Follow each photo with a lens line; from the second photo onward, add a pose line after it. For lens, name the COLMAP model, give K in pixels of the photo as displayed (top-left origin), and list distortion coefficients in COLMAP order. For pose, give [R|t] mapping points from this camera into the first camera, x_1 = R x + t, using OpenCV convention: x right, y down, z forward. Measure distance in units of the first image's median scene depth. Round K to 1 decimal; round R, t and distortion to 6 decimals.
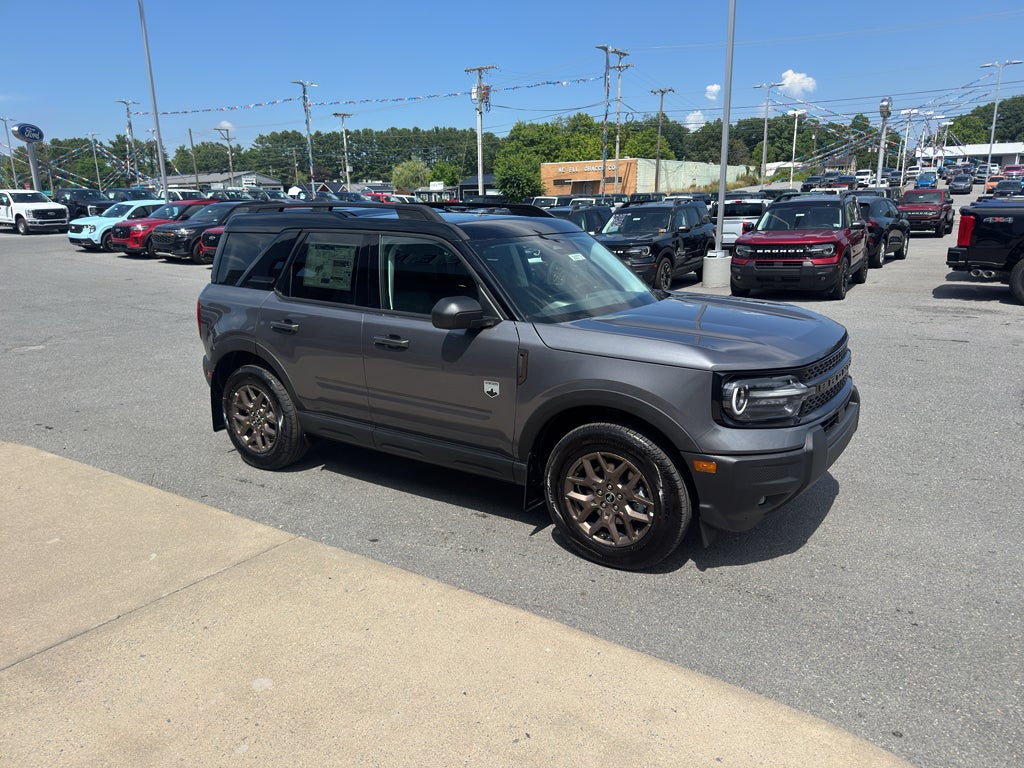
lens RADIAL K [[719.8, 0, 521.7], [0, 719.8, 386.2], [0, 0, 1]] dist [0.061748, -0.088454]
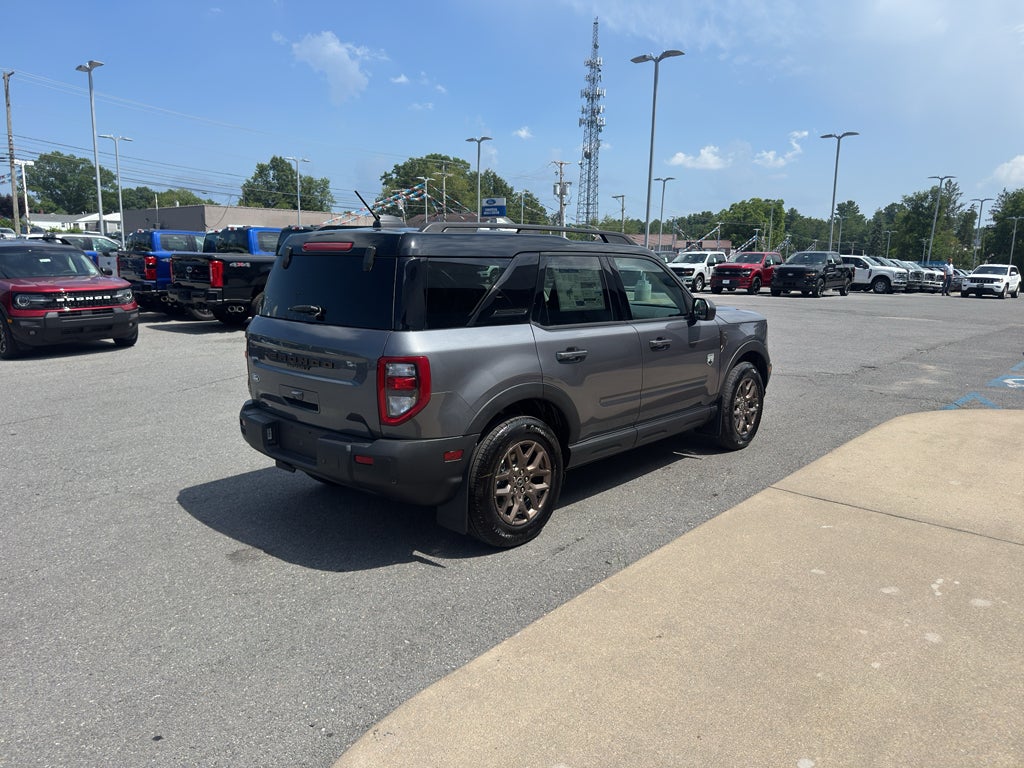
lens RADIAL K [[717.2, 0, 527.0], [0, 717.2, 381.3], [0, 0, 1]] dist [0.053241, -0.070212]
pose [[0.137419, -0.154196, 0.978437, -0.390331], [0.235089, 0.964661, 0.119007, -0.054813], [-0.962210, 0.213666, 0.168813, 0.287953]]
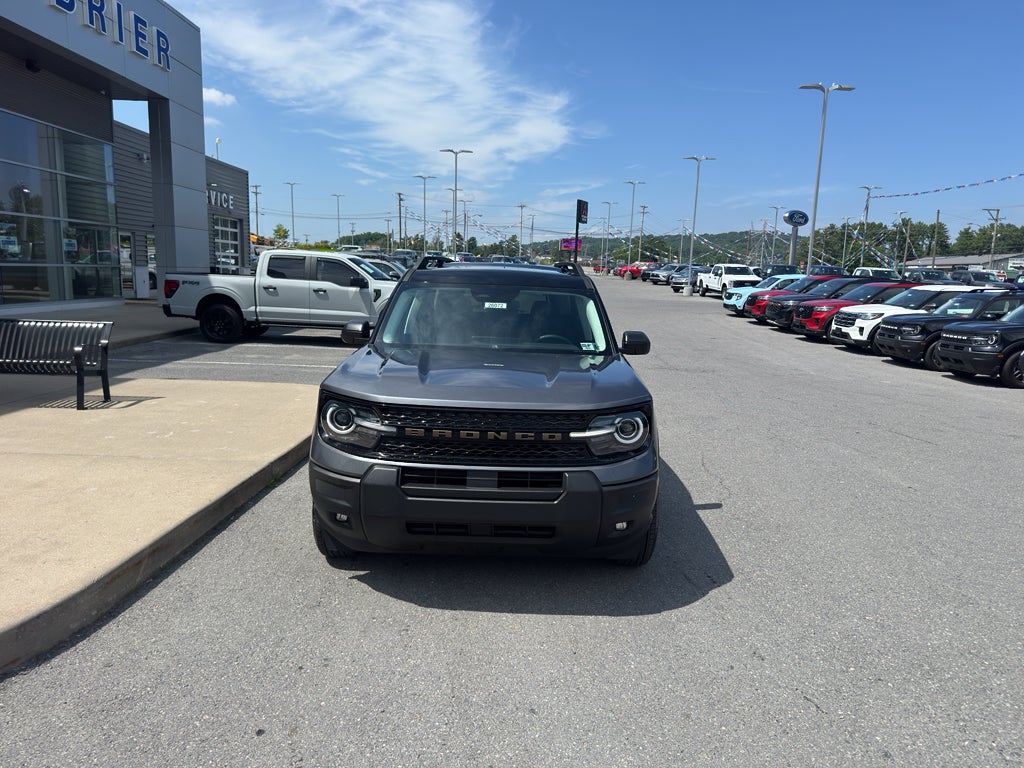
lens RADIAL K [[719.8, 0, 521.7], [0, 719.8, 386.2], [0, 0, 1]] dist [0.061748, -0.088454]
pose [[0.565953, 0.159037, -0.808953, 0.300749], [-0.244114, 0.969544, 0.019824, -0.027246], [0.787468, 0.186257, 0.587540, 0.122900]]
